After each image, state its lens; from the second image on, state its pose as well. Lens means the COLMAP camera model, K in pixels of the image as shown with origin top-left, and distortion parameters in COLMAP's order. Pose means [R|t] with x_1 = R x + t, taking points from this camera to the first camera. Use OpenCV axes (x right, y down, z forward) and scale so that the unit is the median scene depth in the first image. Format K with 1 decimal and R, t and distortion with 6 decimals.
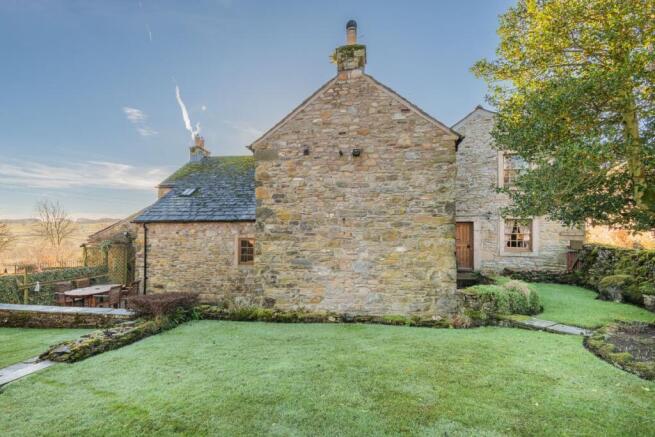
lens RADIAL K [[290.5, 0, 331.6], [0, 290.5, 225.0], [0, 0, 1]] dist [0.005256, -0.000380]
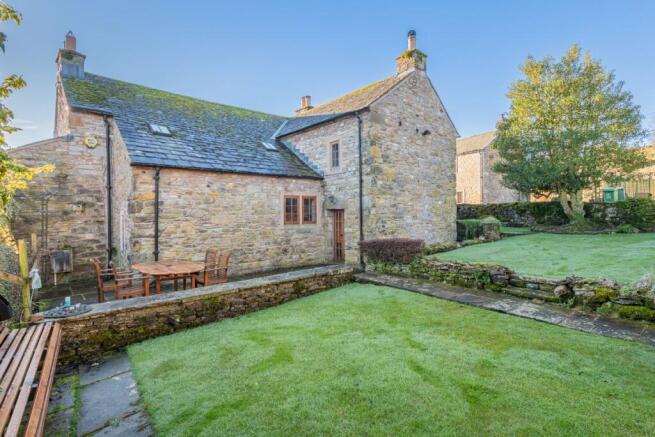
lens RADIAL K [[290.5, 0, 332.9], [0, 290.5, 213.0], [0, 0, 1]] dist [0.005256, -0.000380]
pose [[0.666957, -0.011950, 0.745000, -0.895357], [-0.013915, 0.999497, 0.028489, 0.071876], [-0.744966, -0.029367, 0.666456, 0.284504]]
